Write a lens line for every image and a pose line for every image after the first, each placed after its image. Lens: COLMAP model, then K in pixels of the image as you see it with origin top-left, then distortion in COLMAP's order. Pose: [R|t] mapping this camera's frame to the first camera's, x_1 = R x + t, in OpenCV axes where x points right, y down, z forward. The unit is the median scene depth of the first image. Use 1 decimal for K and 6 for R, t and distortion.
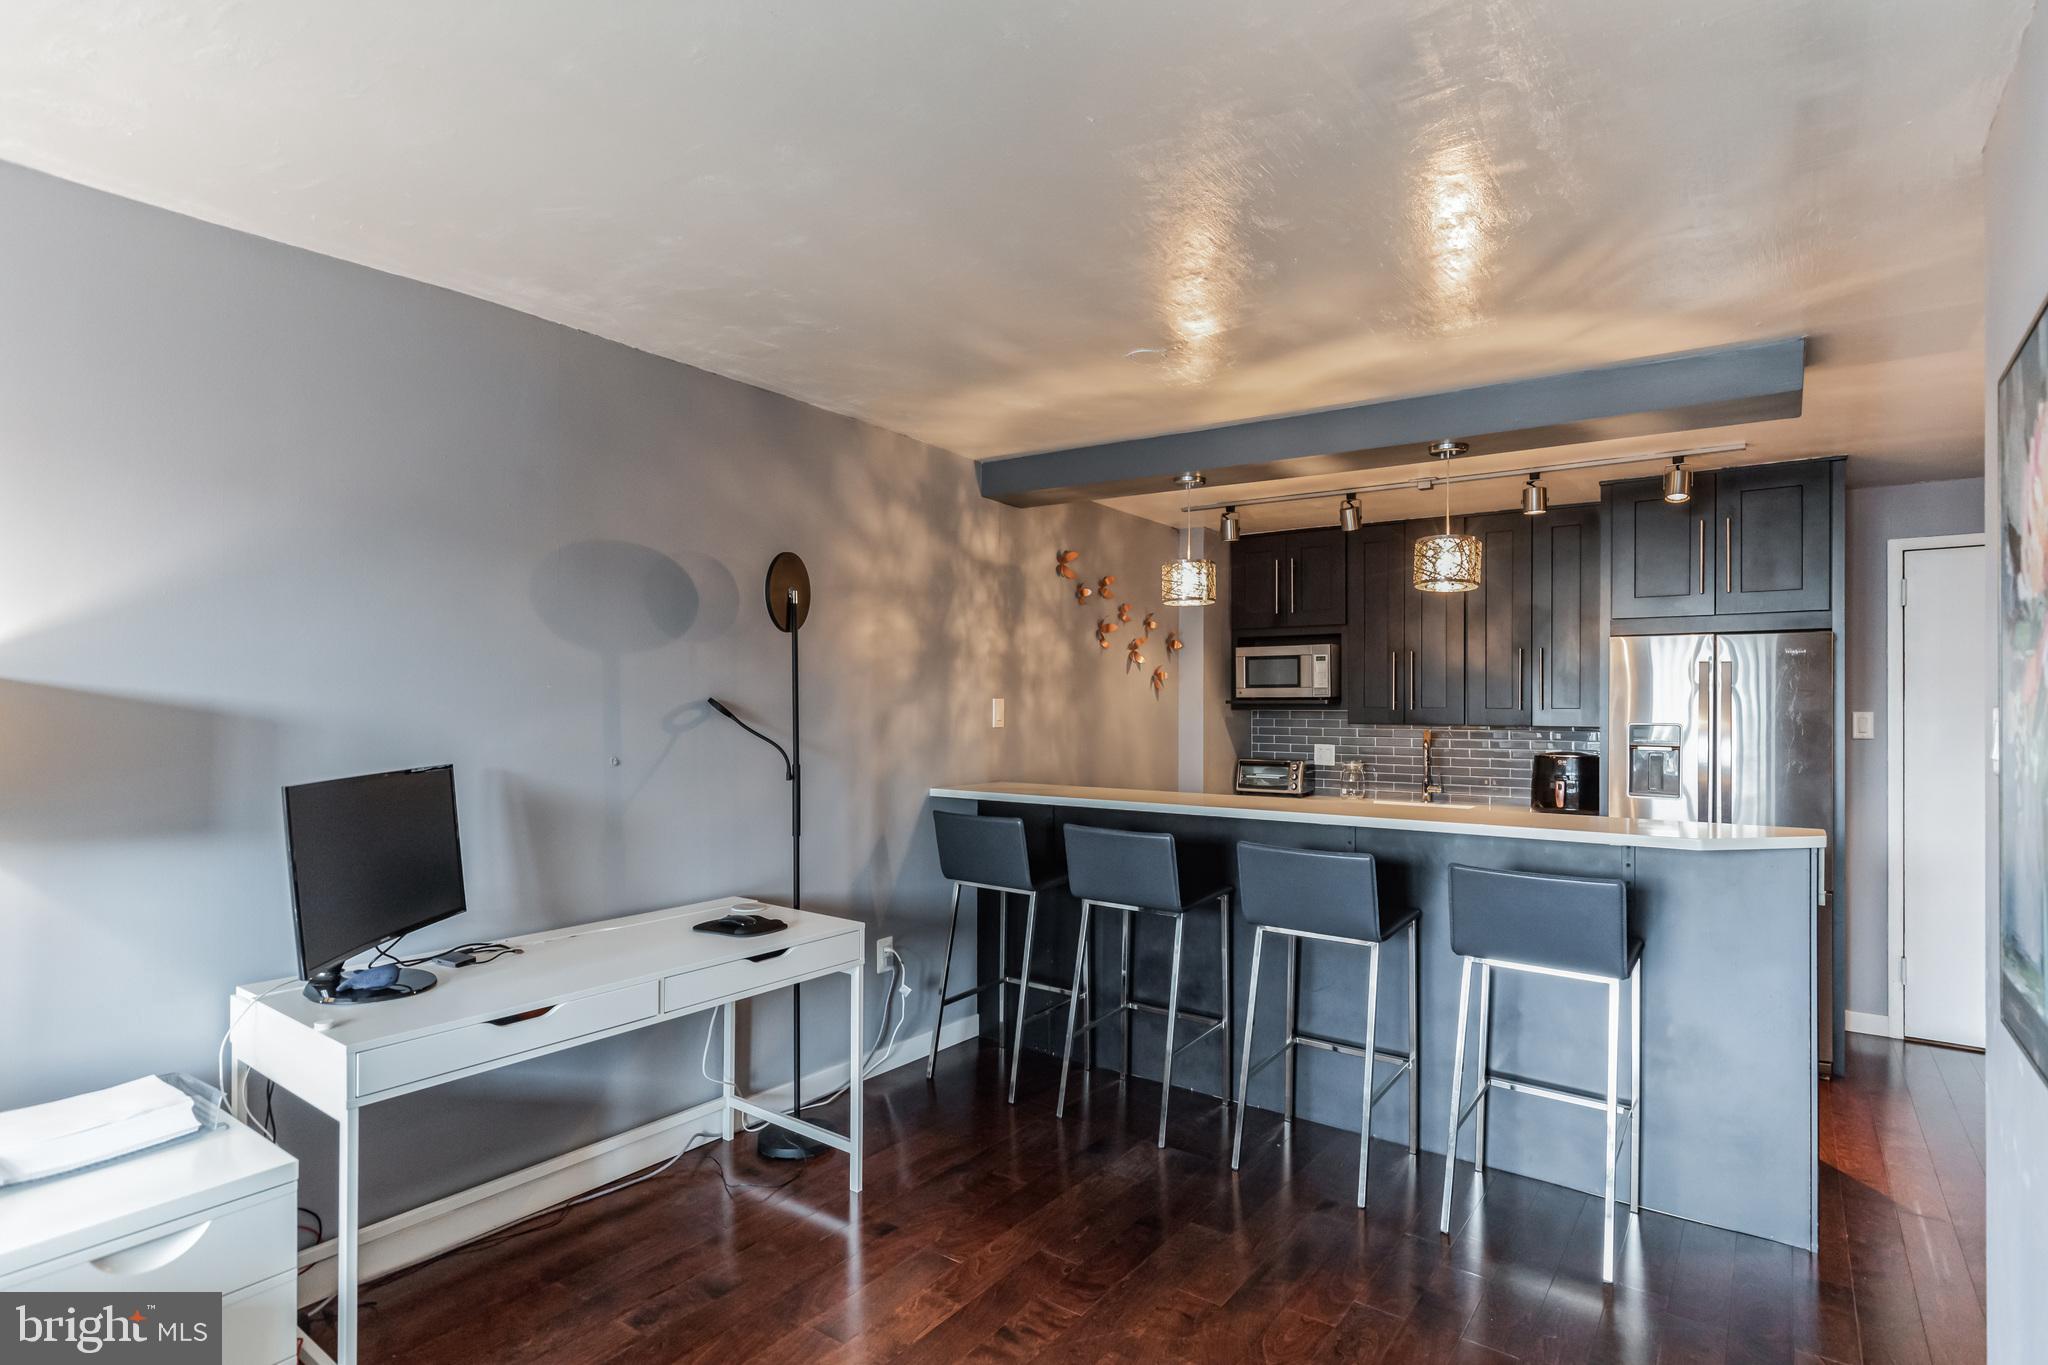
lens RADIAL K [[1046.3, 0, 1025.8], [0, 1046.3, 706.5], [0, 0, 1]] dist [0.000463, -0.000239]
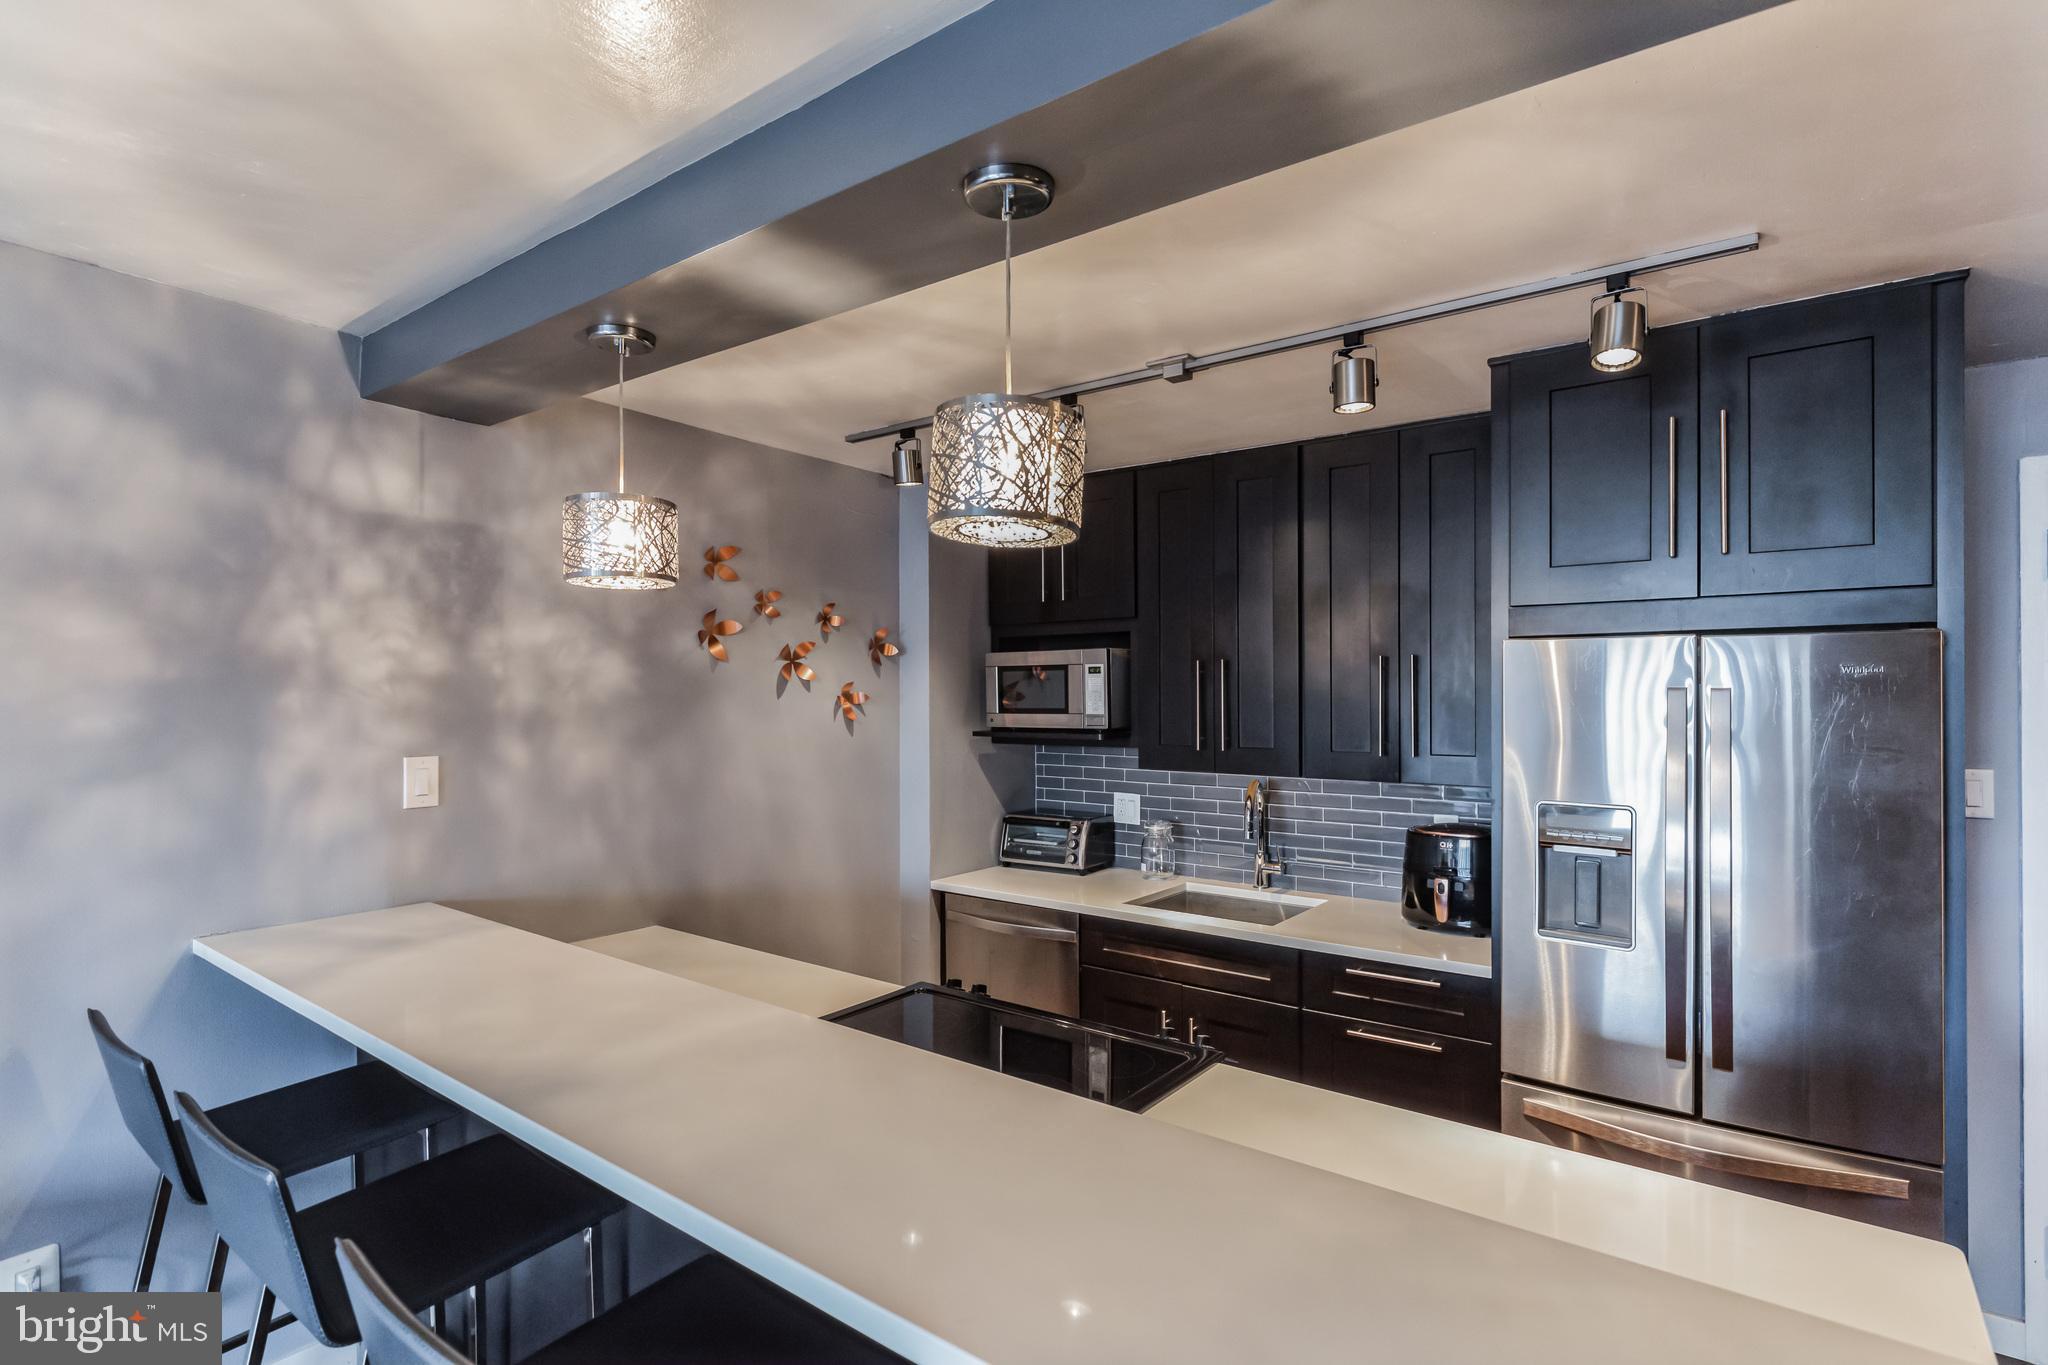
lens RADIAL K [[999.0, 0, 1028.0], [0, 999.0, 694.0], [0, 0, 1]] dist [0.001536, 0.000328]
pose [[0.999660, -0.007157, -0.025067, 0.305072], [0.007217, 0.999971, 0.002305, -0.038862], [0.025050, -0.002485, 0.999683, 0.446768]]
